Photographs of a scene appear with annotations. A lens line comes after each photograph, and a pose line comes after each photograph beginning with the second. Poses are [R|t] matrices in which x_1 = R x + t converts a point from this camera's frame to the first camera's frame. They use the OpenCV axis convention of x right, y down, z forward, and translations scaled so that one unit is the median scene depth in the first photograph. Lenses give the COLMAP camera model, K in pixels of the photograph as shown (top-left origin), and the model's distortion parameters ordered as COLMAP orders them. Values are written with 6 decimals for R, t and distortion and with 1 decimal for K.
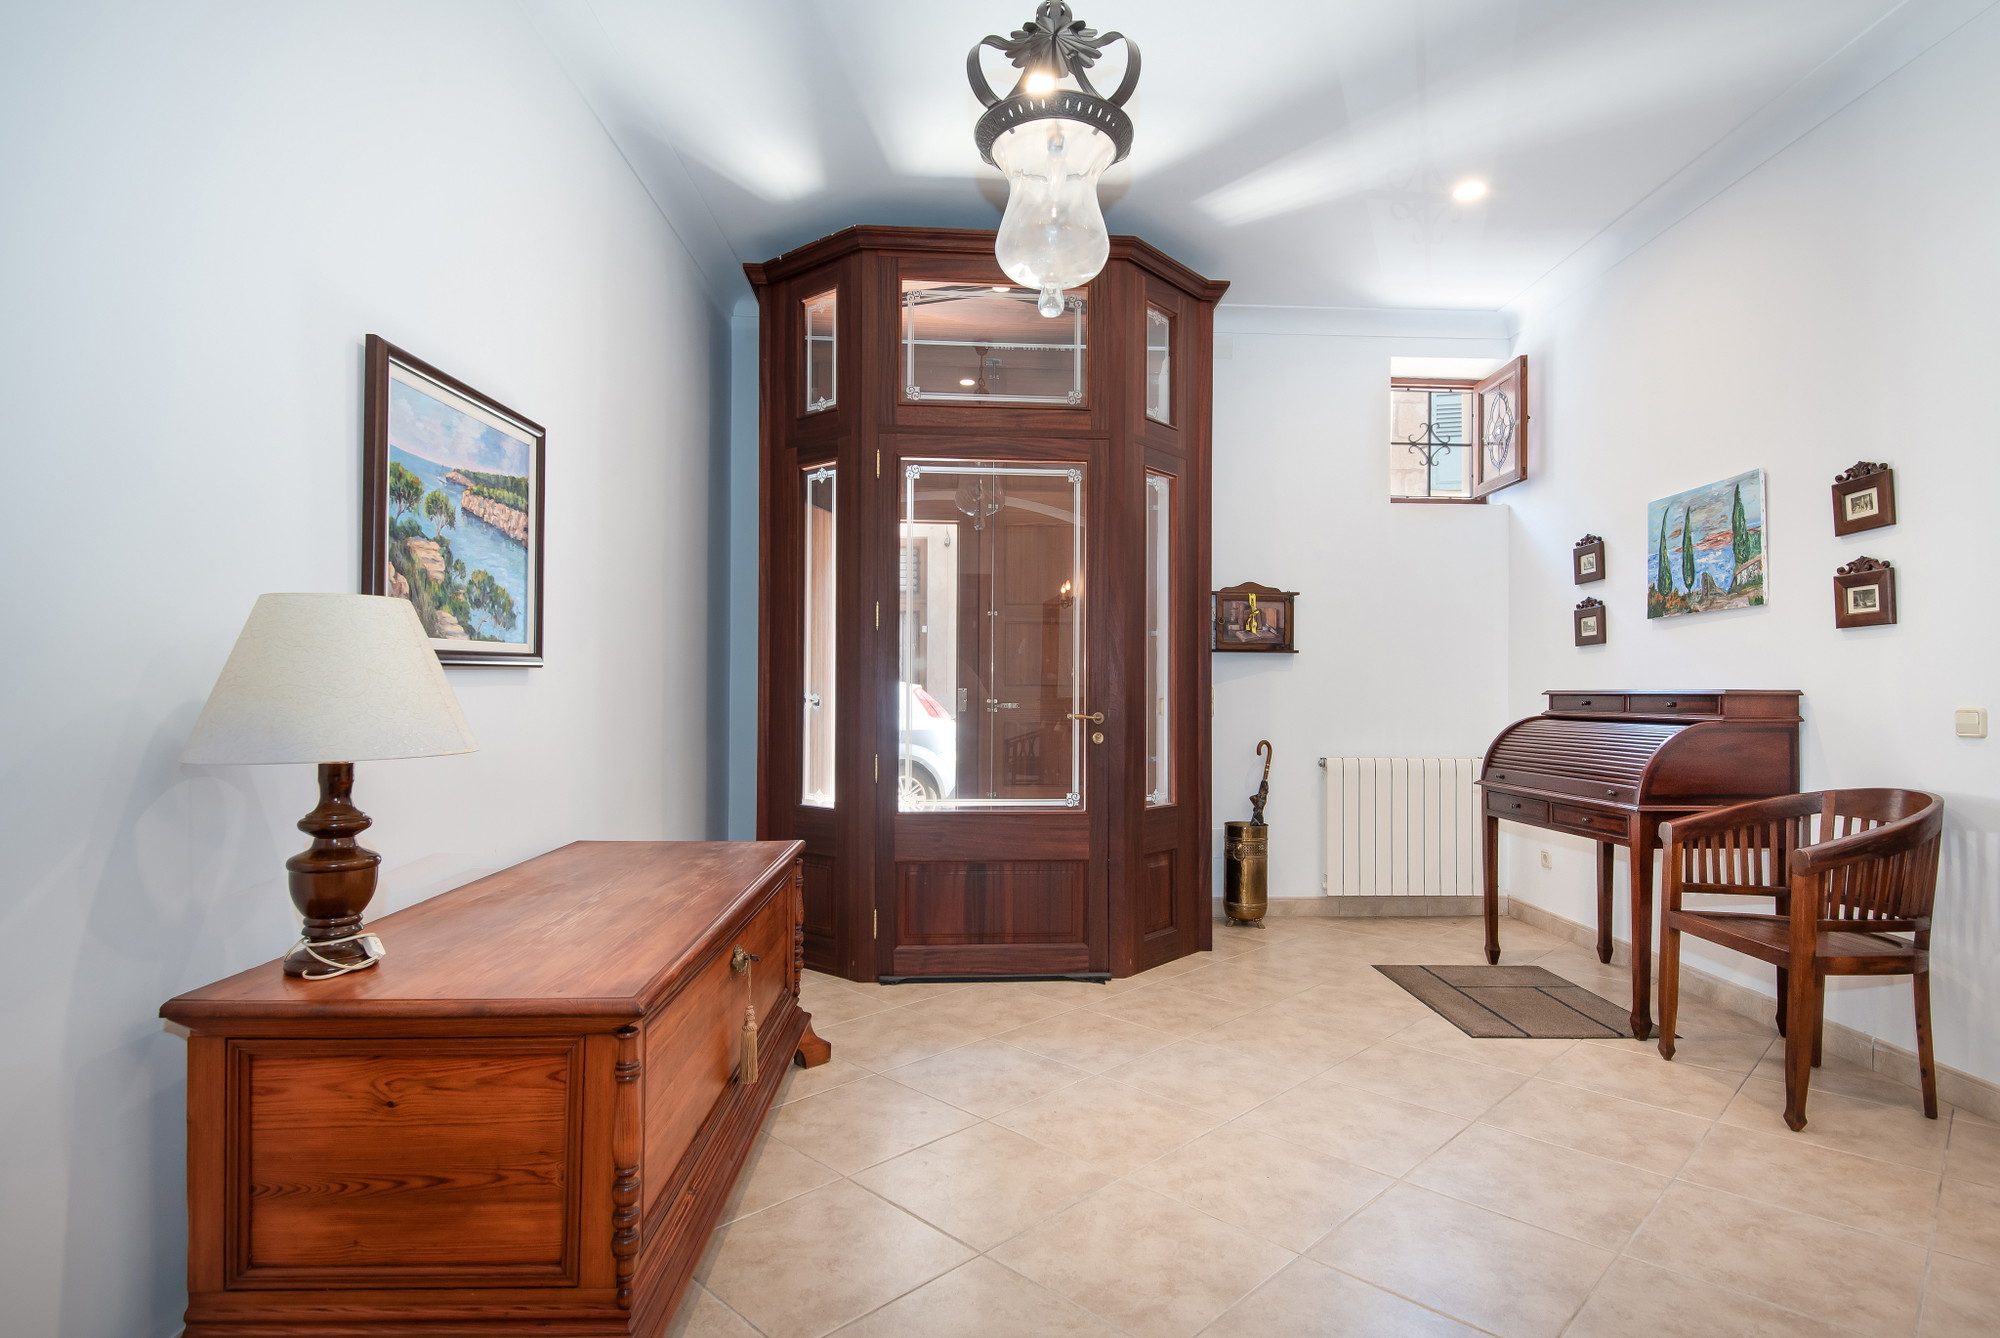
lens RADIAL K [[1036.8, 0, 1000.0], [0, 1036.8, 669.0], [0, 0, 1]] dist [0.000445, 0.000004]
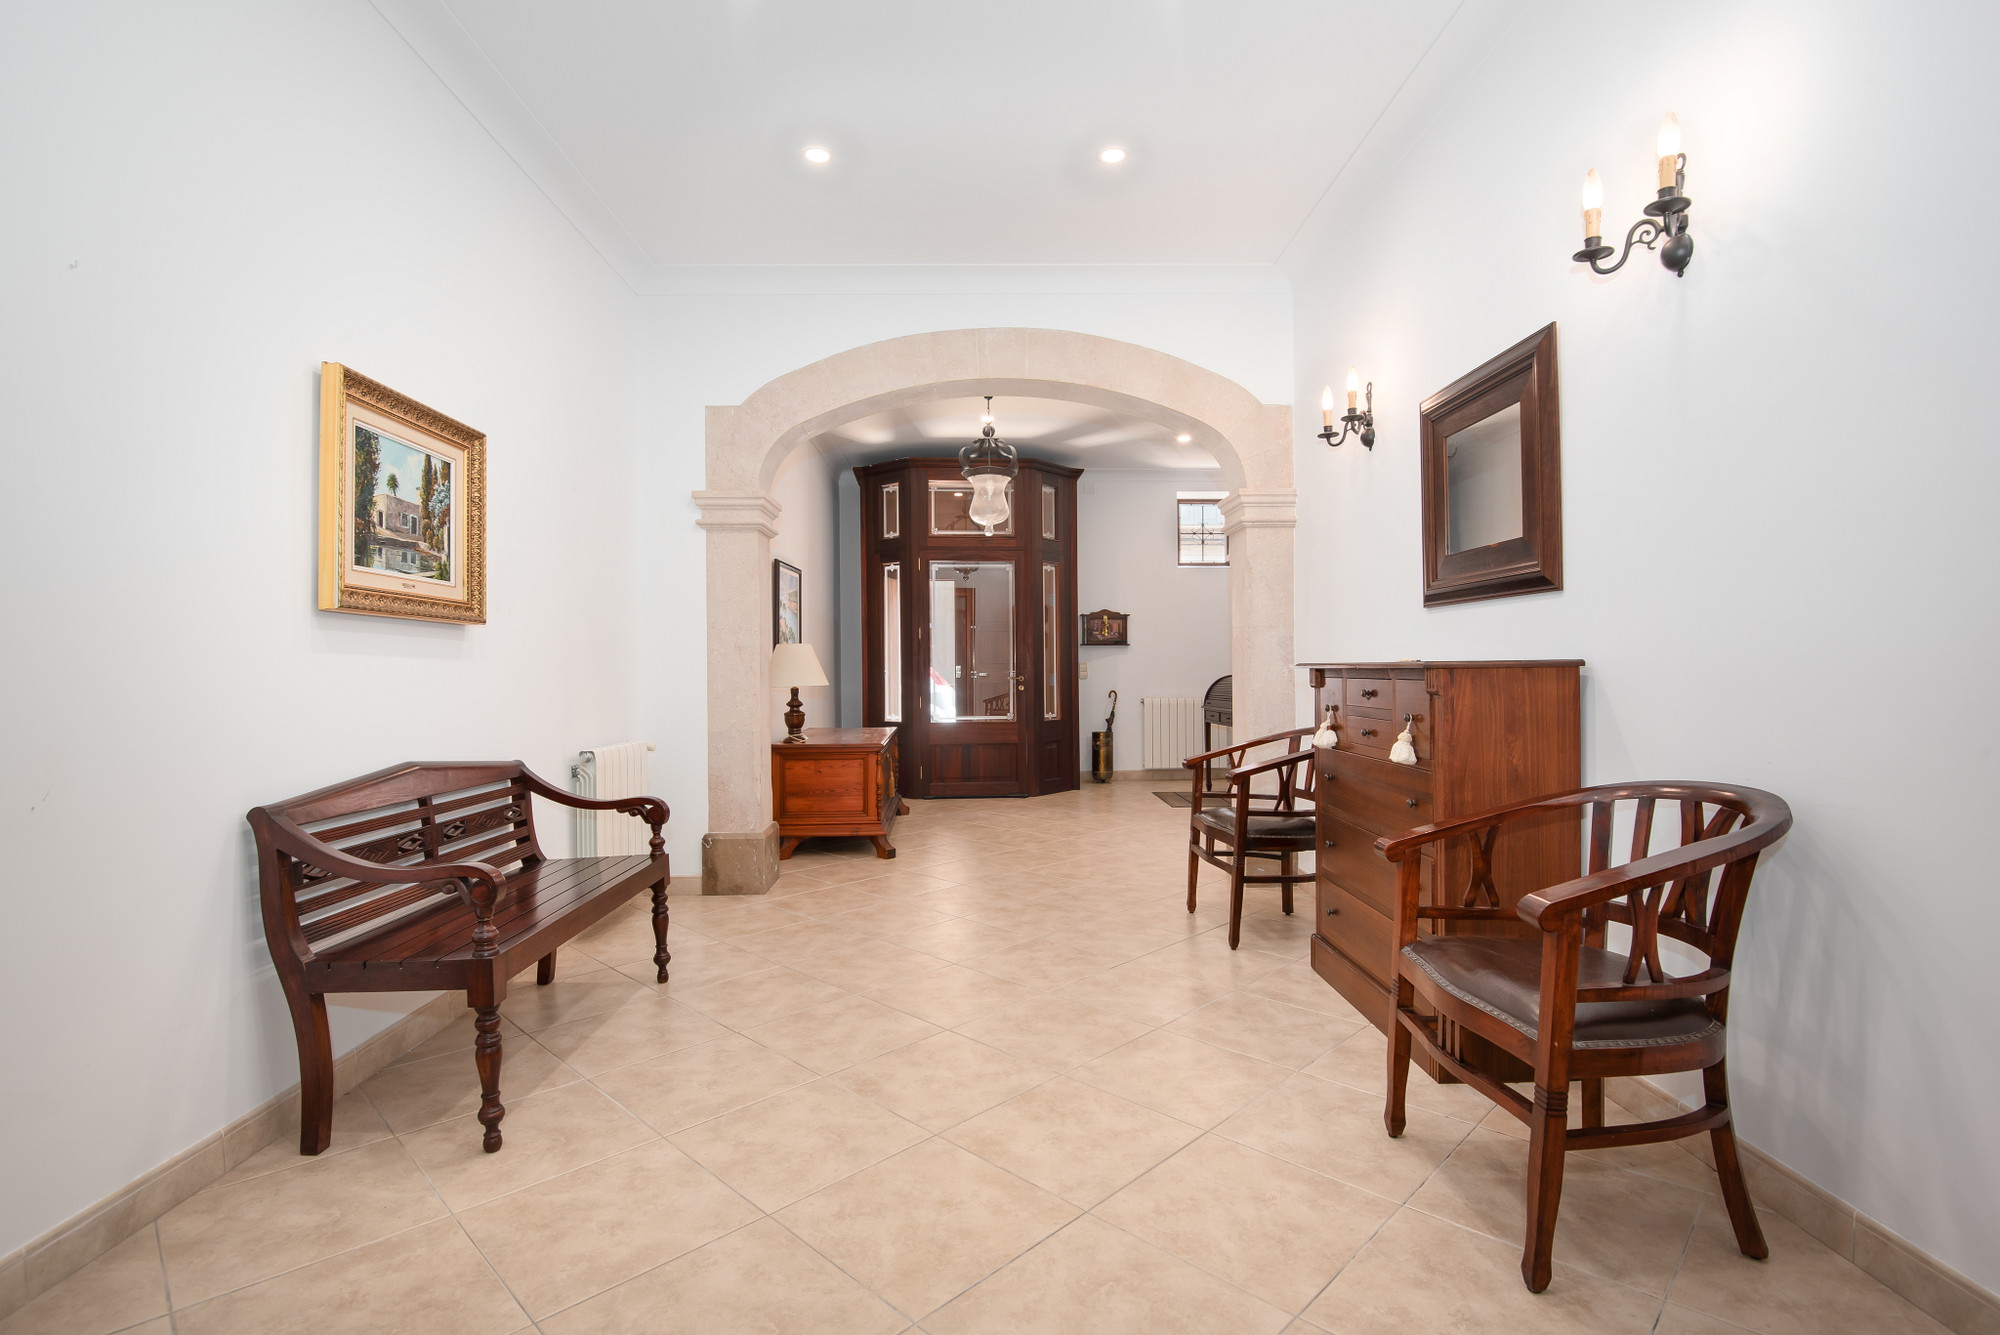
lens RADIAL K [[862.9, 0, 992.2], [0, 862.9, 687.9], [0, 0, 1]] dist [-0.038232, -0.000710]
pose [[0.999889, -0.013218, 0.006936, 0.019472], [0.012892, 0.998901, 0.045052, -0.014784], [-0.007524, -0.044958, 0.998961, -0.763359]]
